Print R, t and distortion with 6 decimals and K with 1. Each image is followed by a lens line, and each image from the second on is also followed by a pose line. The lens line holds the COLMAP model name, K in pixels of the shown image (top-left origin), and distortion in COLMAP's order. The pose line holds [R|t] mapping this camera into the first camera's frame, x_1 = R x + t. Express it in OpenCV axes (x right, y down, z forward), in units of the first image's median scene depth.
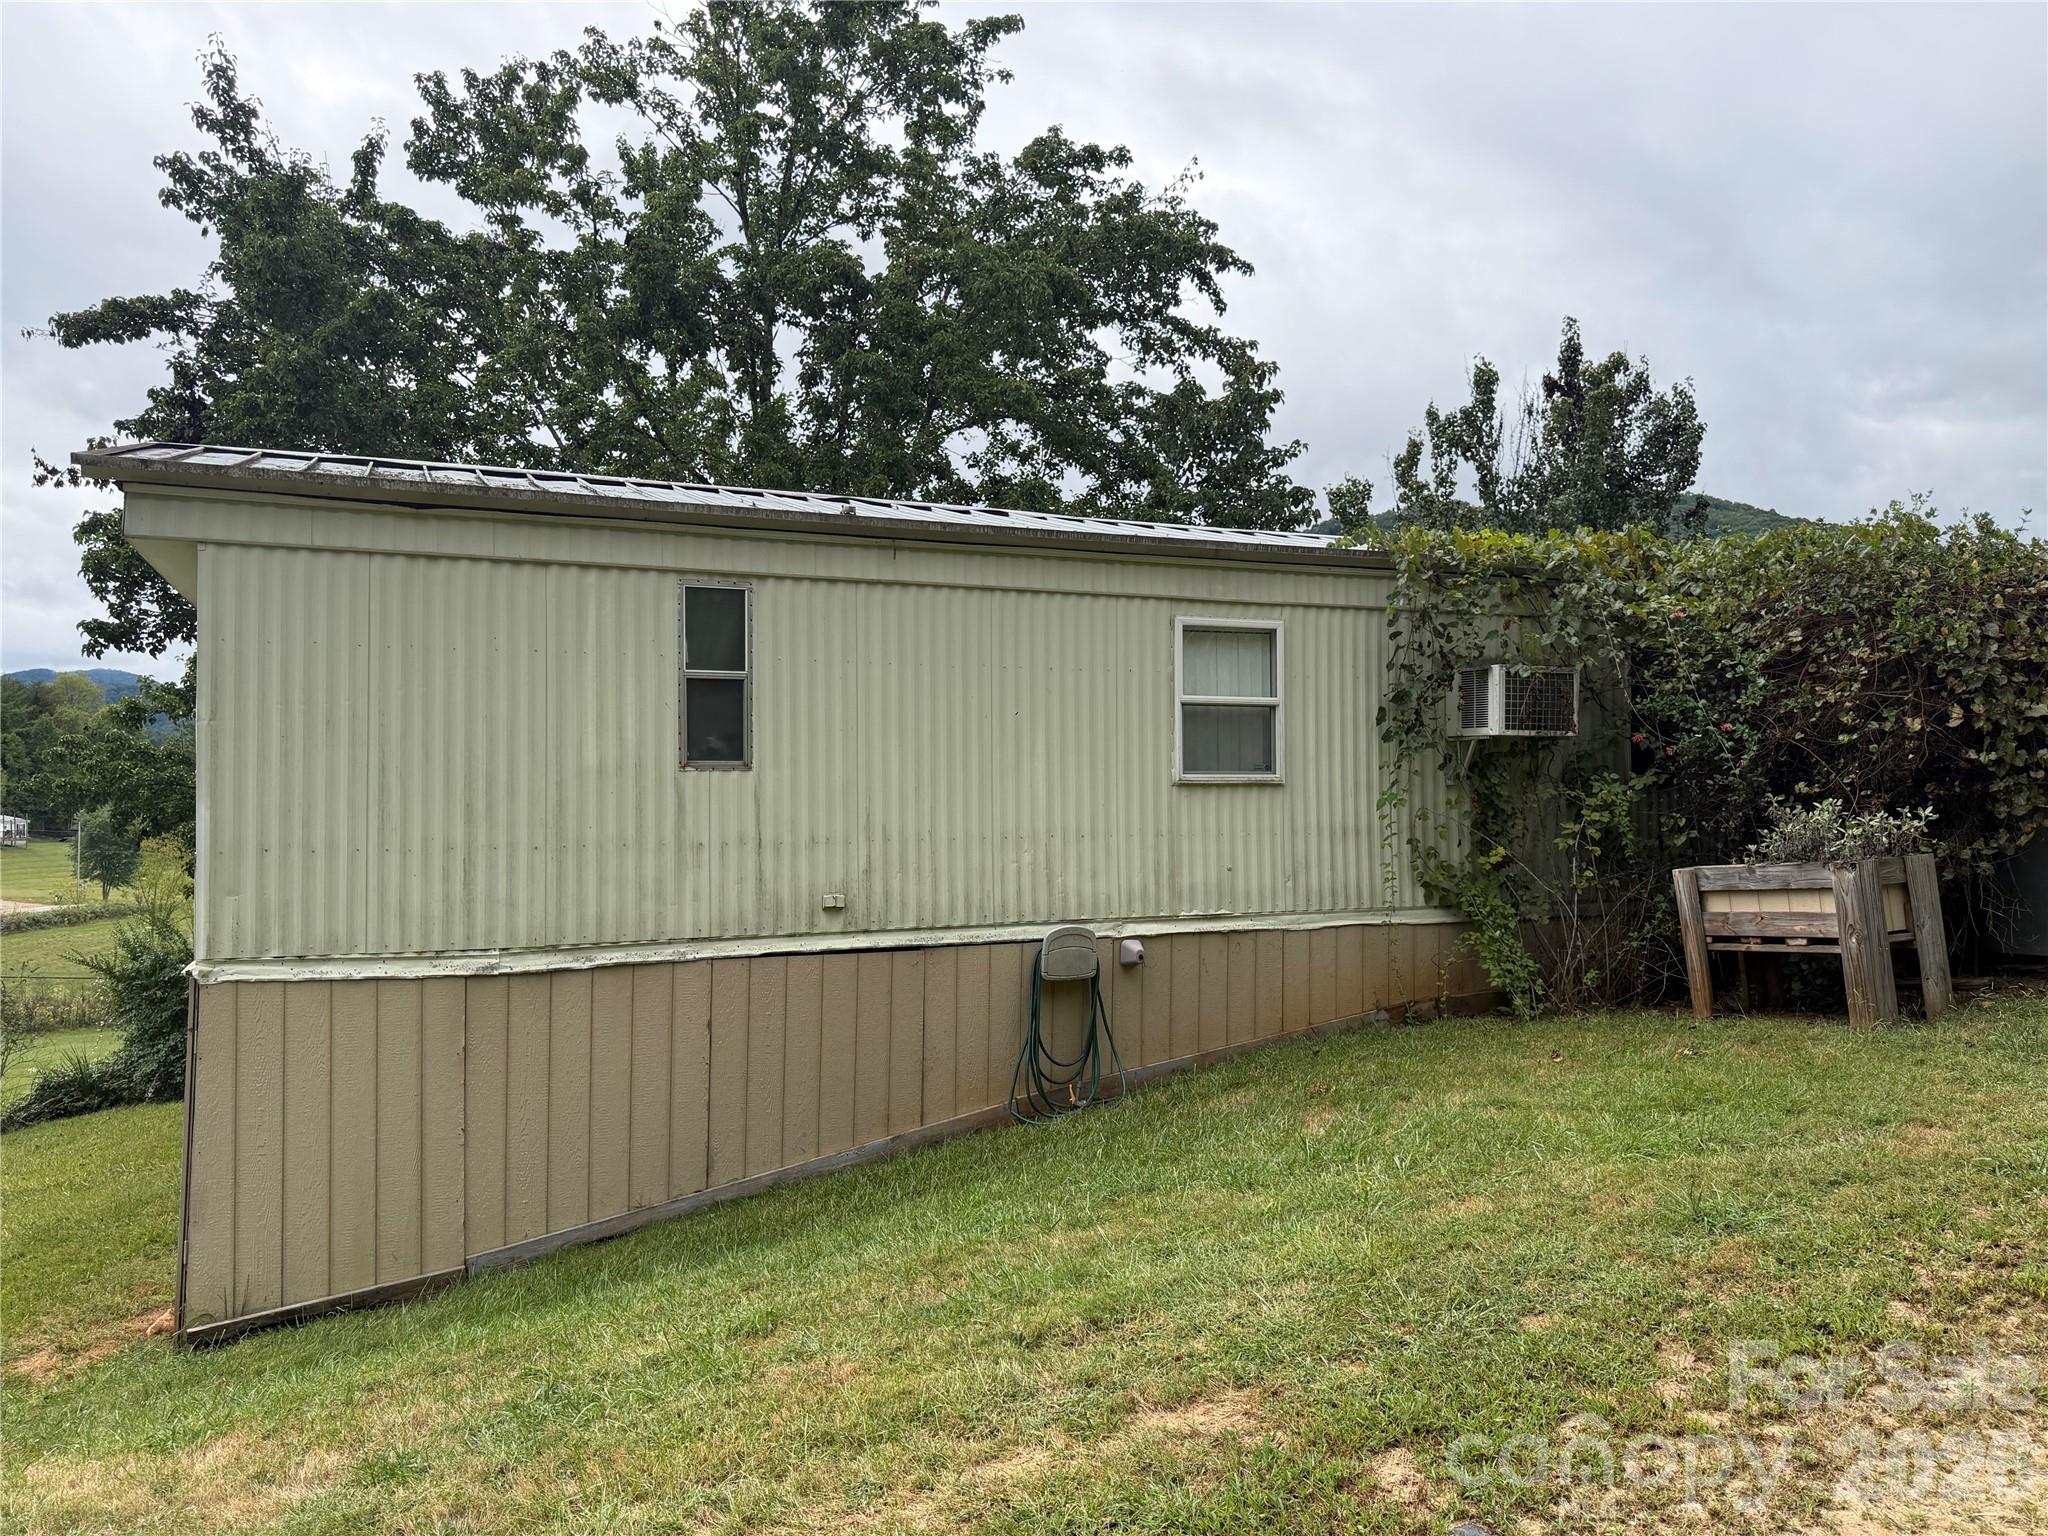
lens RADIAL K [[1445.6, 0, 1024.0], [0, 1445.6, 768.0], [0, 0, 1]] dist [0.004125, 0.000988]
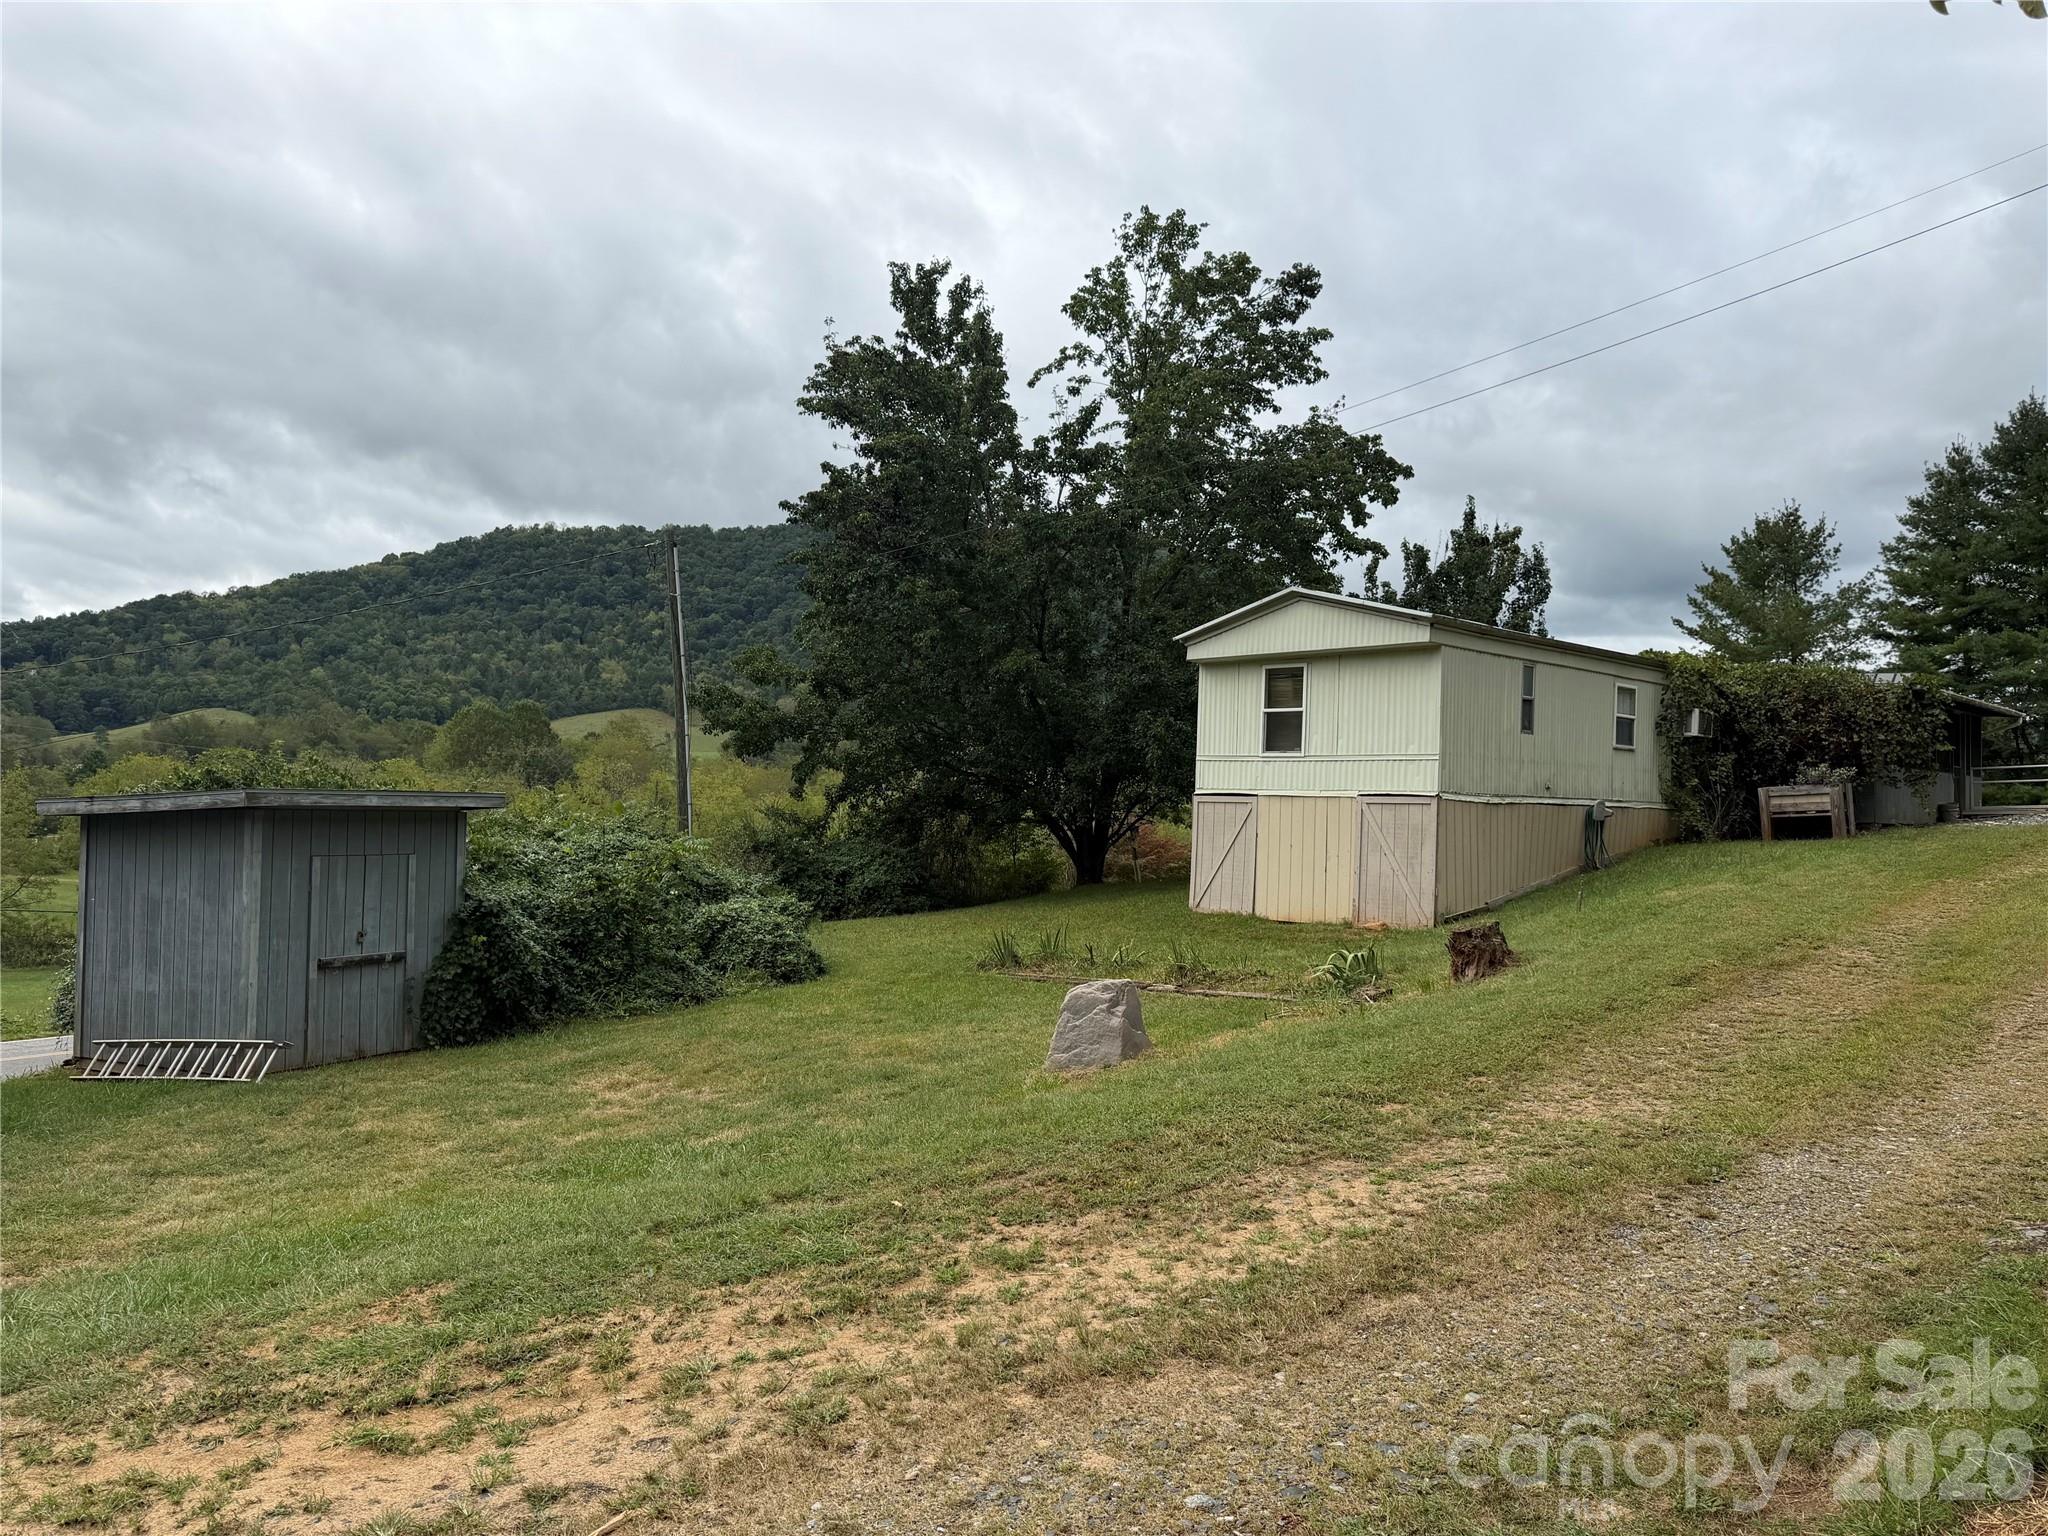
lens RADIAL K [[1445.6, 0, 1024.0], [0, 1445.6, 768.0], [0, 0, 1]] dist [0.004125, 0.000988]
pose [[0.933950, 0.043078, 0.354799, -1.850912], [-0.043599, 0.999028, -0.006530, 0.112852], [-0.354735, -0.009370, 0.934920, -1.073651]]
